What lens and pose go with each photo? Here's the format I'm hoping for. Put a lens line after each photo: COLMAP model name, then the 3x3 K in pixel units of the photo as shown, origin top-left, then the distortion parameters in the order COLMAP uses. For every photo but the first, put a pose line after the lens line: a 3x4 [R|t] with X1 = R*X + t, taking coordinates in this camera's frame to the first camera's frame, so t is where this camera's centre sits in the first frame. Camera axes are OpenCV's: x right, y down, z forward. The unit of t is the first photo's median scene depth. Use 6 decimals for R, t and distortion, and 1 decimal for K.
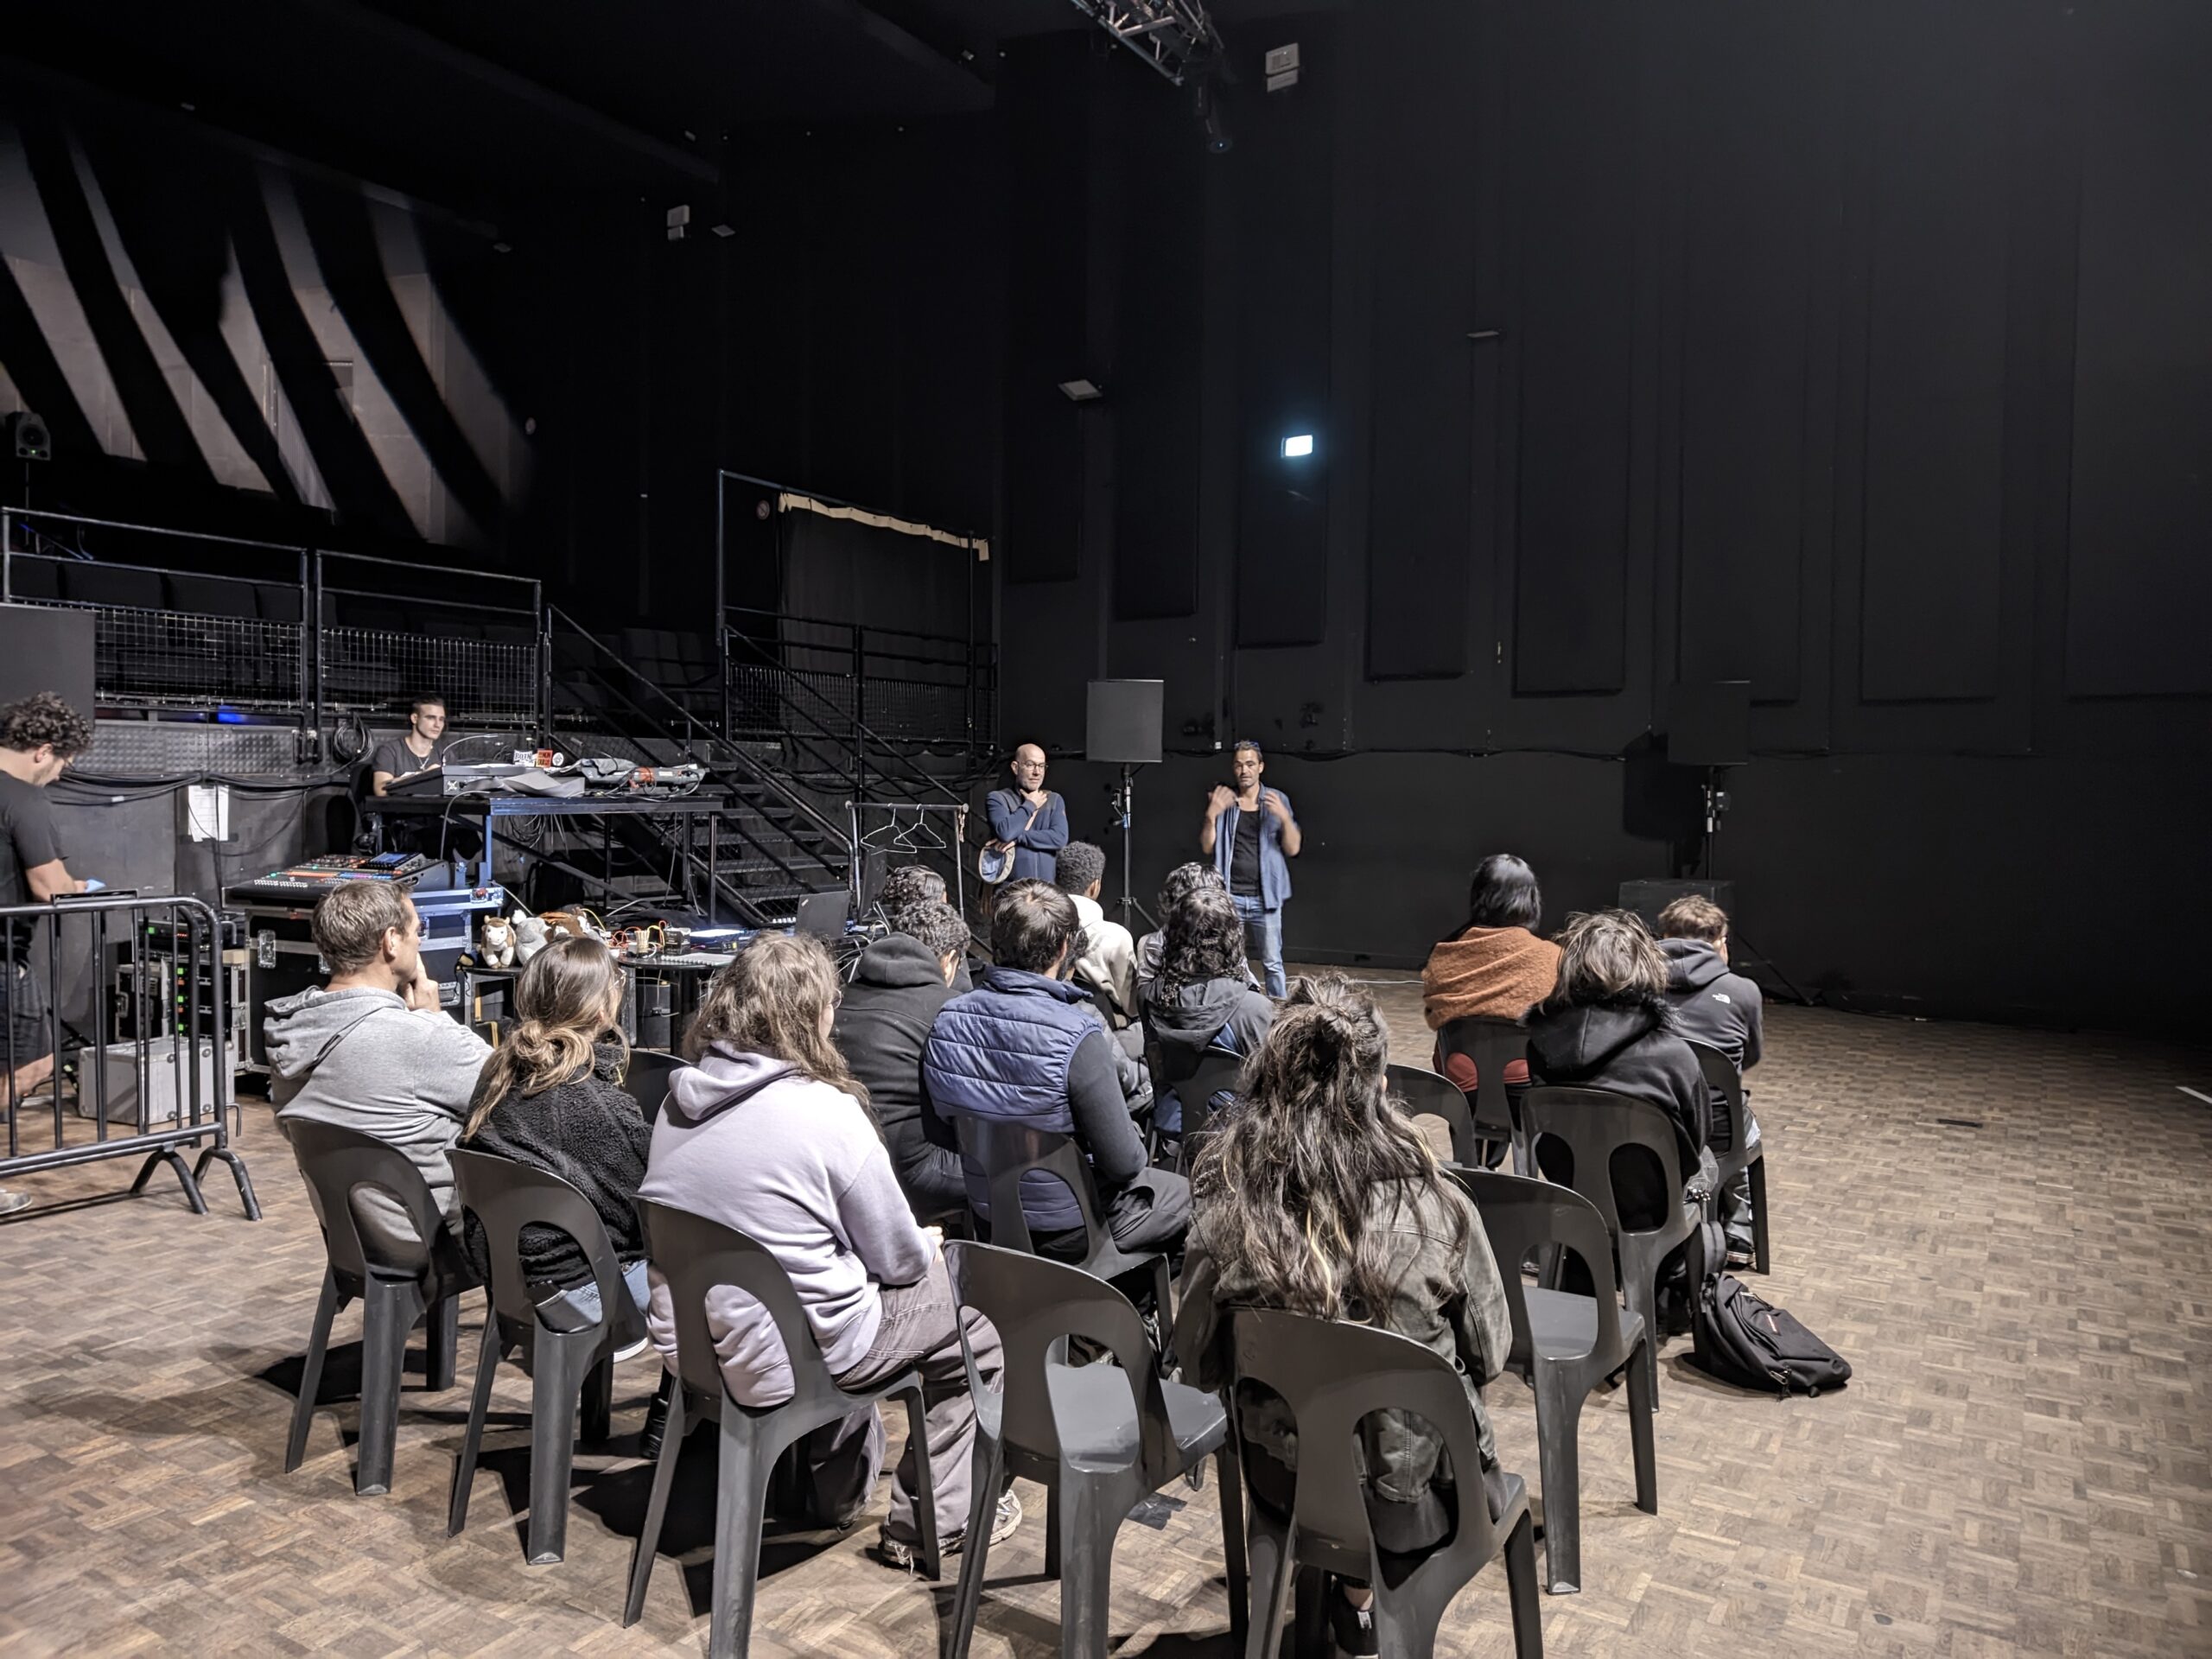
lens RADIAL K [[1538.4, 0, 1106.0], [0, 1538.4, 829.5], [0, 0, 1]] dist [0.066472, -0.138104]
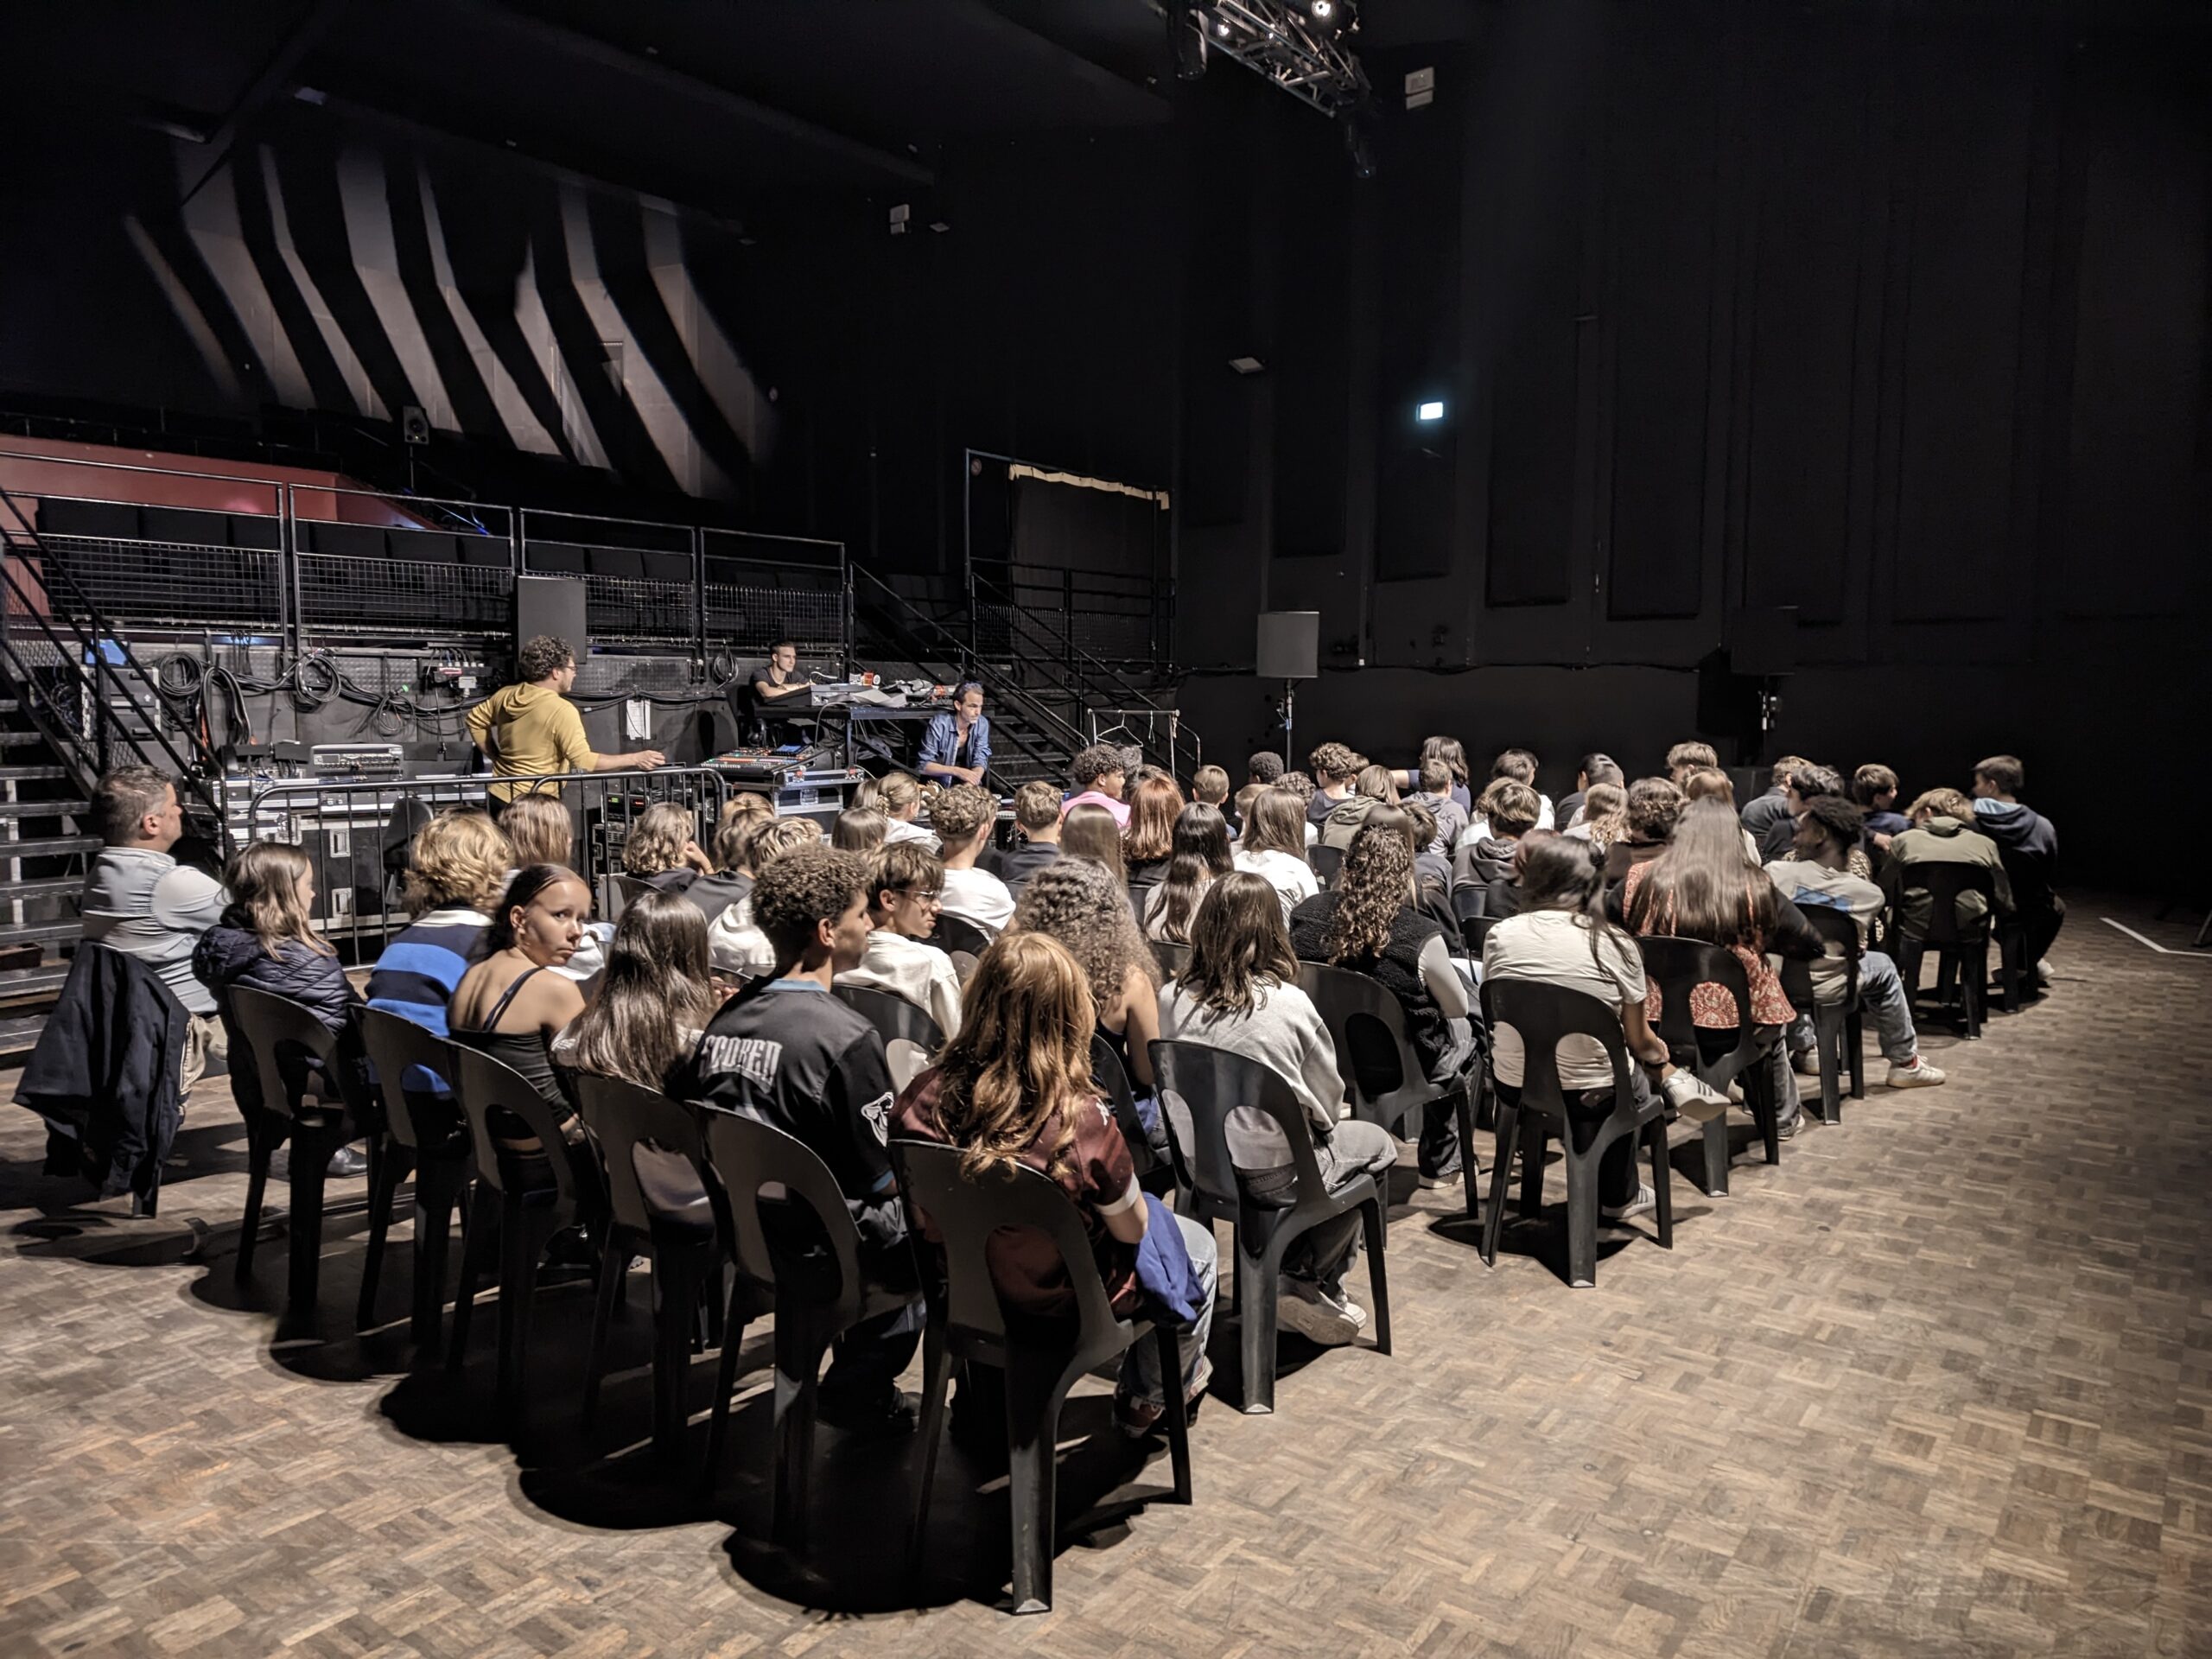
lens RADIAL K [[1538.4, 0, 1106.0], [0, 1538.4, 829.5], [0, 0, 1]] dist [0.066472, -0.138104]
pose [[0.995956, 0.000010, -0.089844, -0.019035], [0.004946, 0.998478, 0.054936, 0.009132], [0.089708, -0.055158, 0.994440, -0.237820]]
